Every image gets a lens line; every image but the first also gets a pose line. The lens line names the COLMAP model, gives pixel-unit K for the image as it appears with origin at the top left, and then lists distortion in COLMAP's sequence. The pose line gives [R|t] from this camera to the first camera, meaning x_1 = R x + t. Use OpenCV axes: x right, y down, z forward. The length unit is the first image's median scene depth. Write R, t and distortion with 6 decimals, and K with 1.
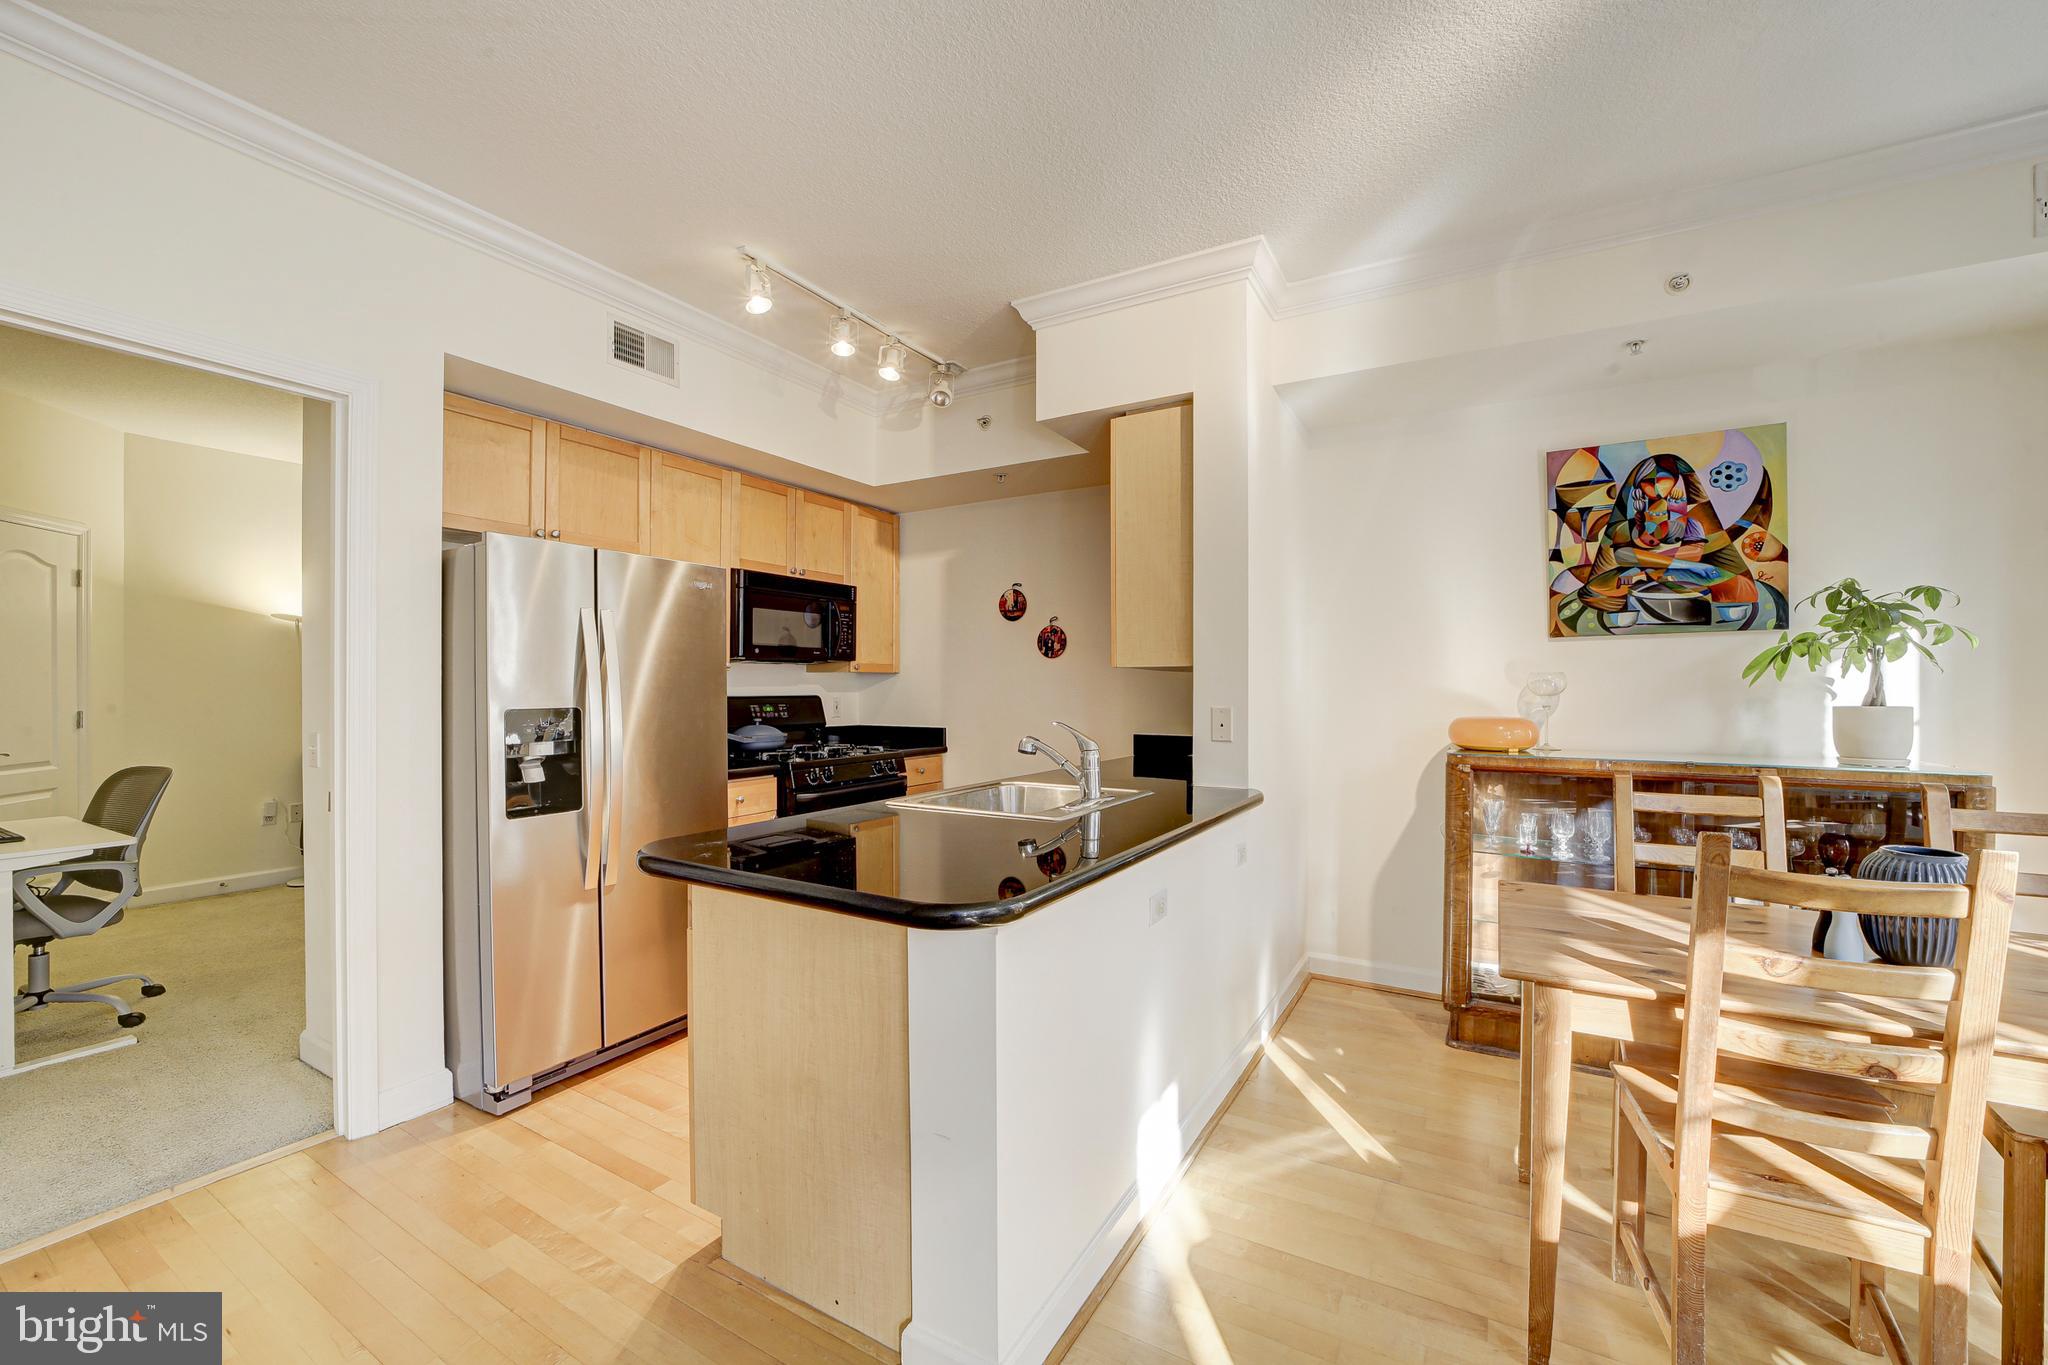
lens RADIAL K [[847.9, 0, 1020.9], [0, 847.9, 697.3], [0, 0, 1]] dist [-0.028700, 0.007035]
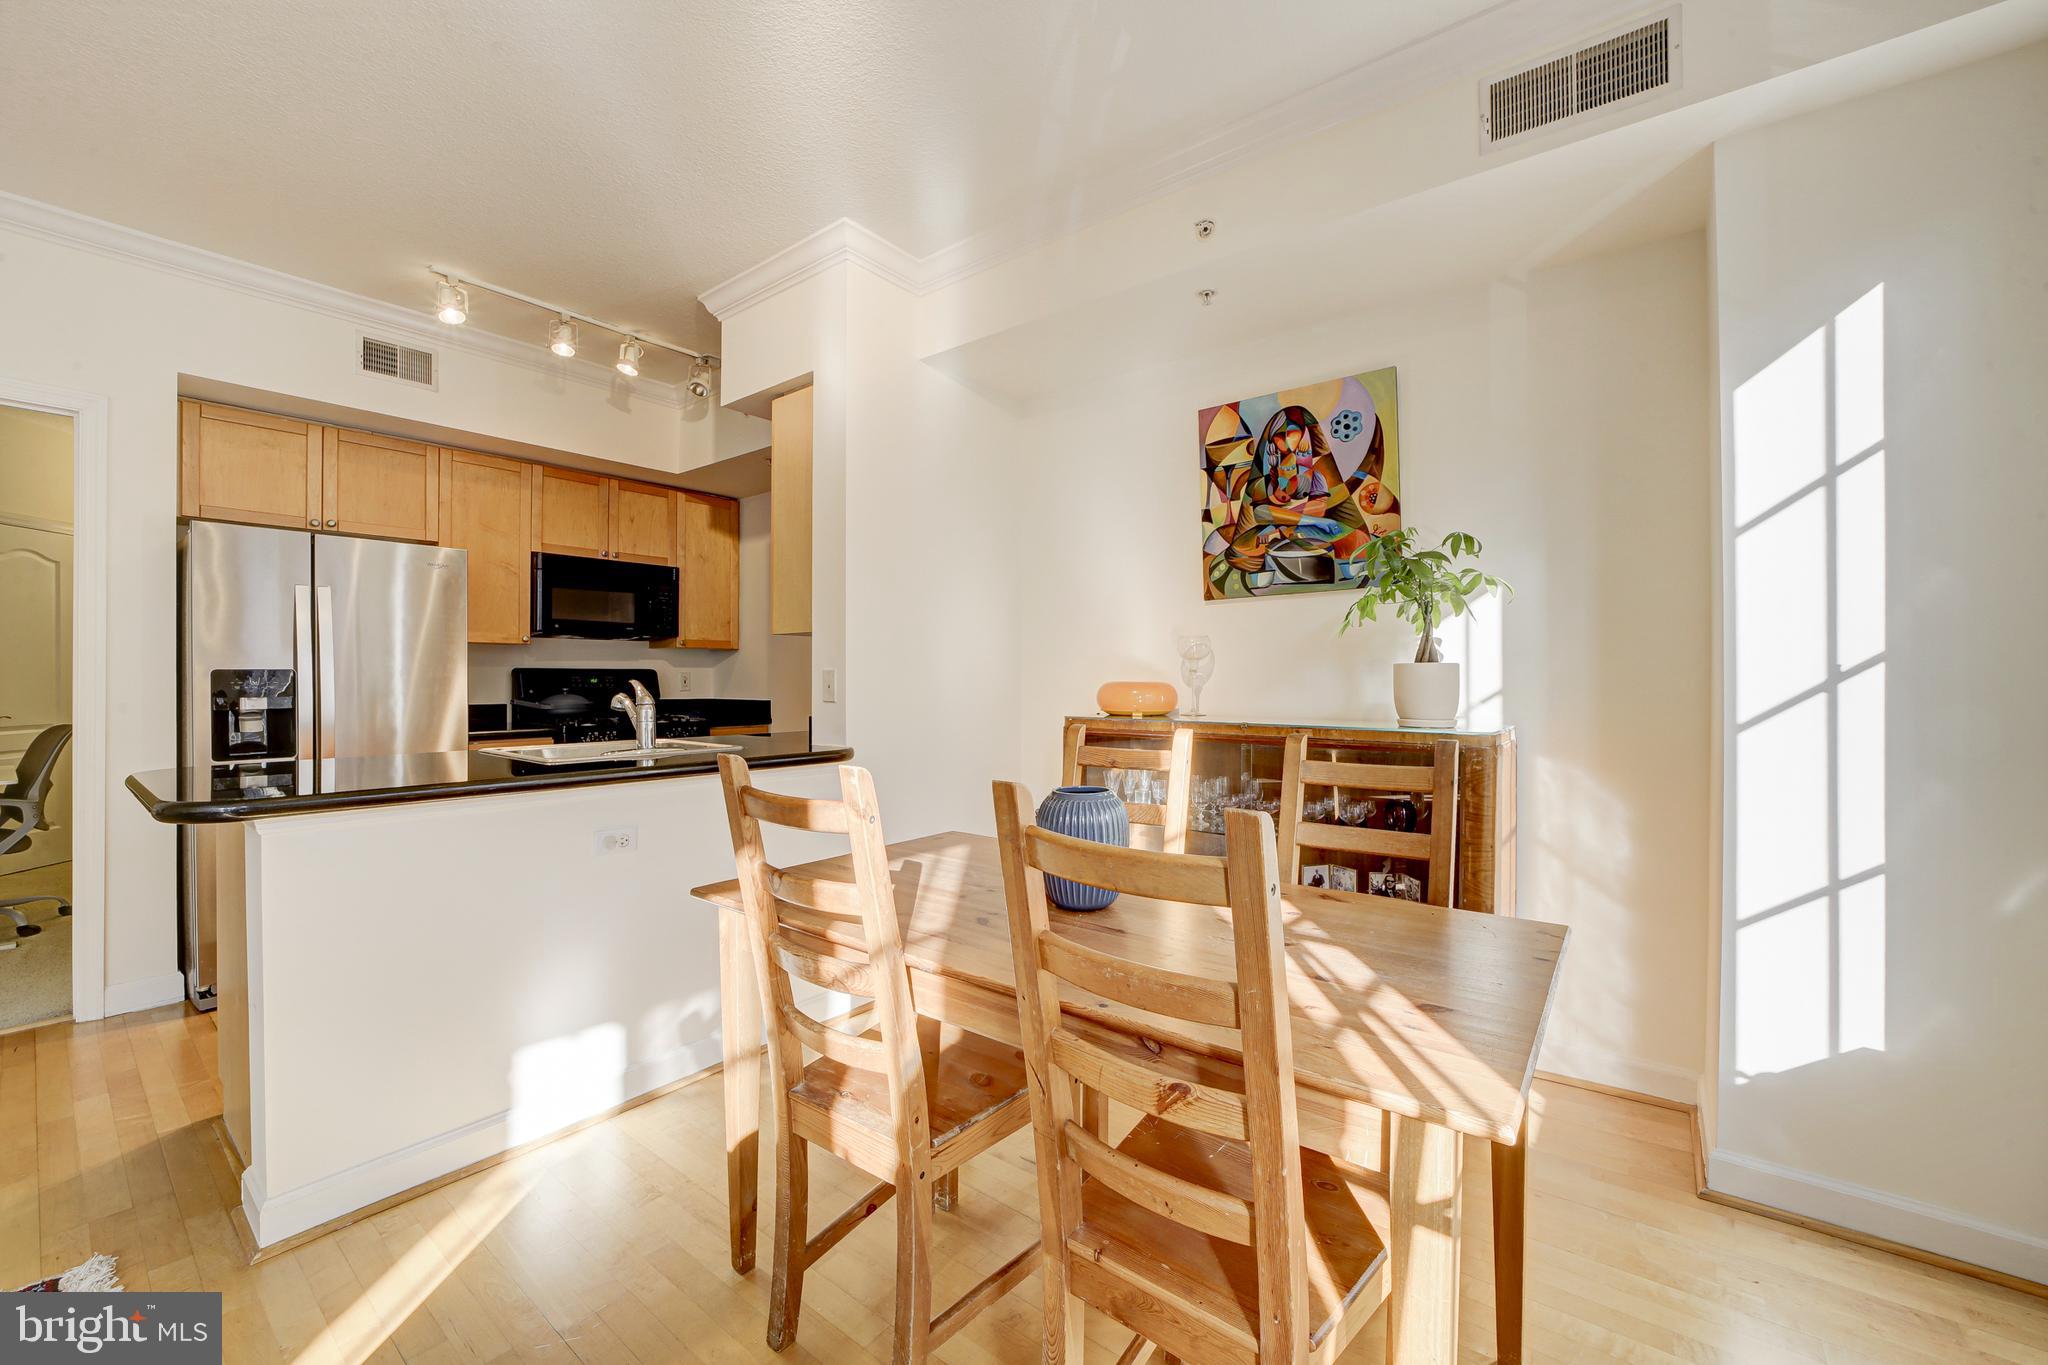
lens RADIAL K [[847.9, 0, 1014.9], [0, 847.9, 684.4], [0, 0, 1]] dist [-0.028700, 0.007035]
pose [[0.989878, 0.001664, -0.141908, 0.568641], [-0.002327, 0.999987, -0.004510, 0.032218], [0.141899, 0.004794, 0.989870, -0.003394]]
